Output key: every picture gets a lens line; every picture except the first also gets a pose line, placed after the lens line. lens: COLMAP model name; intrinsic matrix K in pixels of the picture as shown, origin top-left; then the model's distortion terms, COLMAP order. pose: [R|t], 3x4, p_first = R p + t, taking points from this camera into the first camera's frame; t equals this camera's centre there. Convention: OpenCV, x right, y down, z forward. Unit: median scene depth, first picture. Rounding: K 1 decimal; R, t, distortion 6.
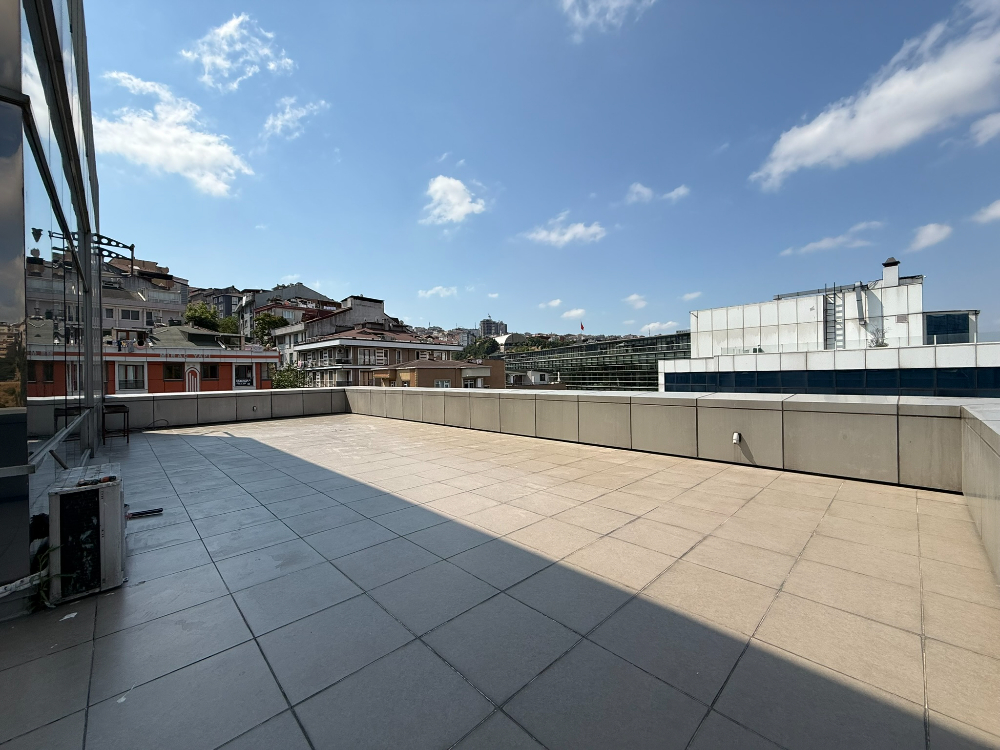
lens RADIAL K [[397.9, 0, 499.3], [0, 397.9, 375.8], [0, 0, 1]] dist [-0.000658, -0.000018]
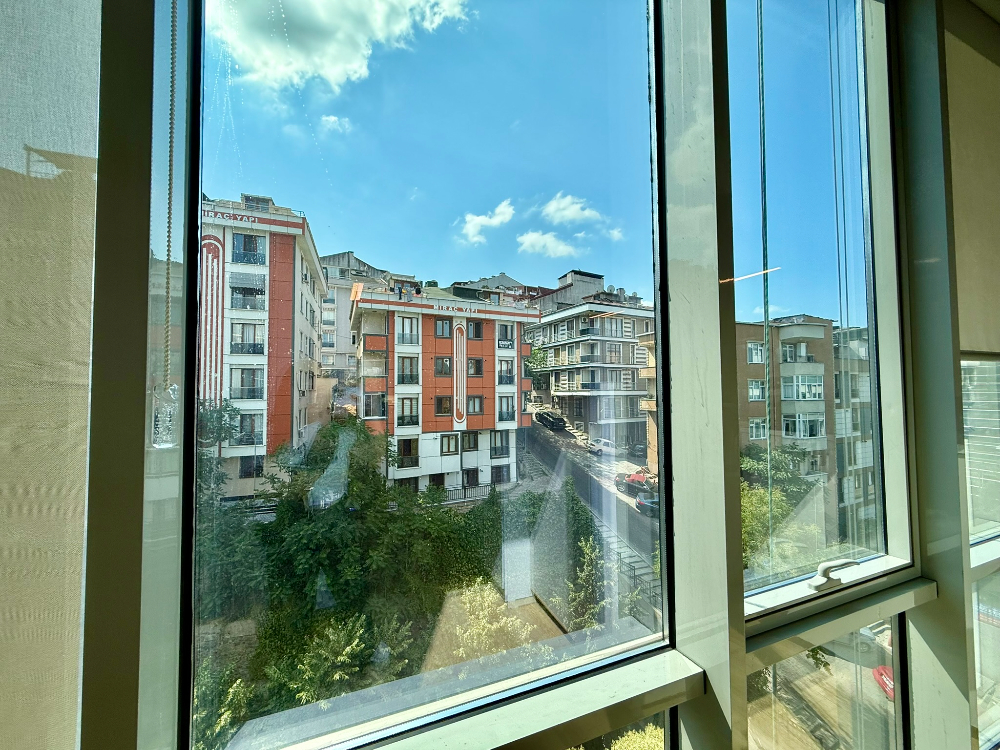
lens RADIAL K [[397.9, 0, 500.1], [0, 397.9, 373.8], [0, 0, 1]] dist [-0.000658, -0.000018]
pose [[0.932095, 0.002557, -0.362205, -0.345365], [-0.014571, 0.999430, -0.030442, 0.104099], [0.361921, 0.033653, 0.931601, 0.210511]]
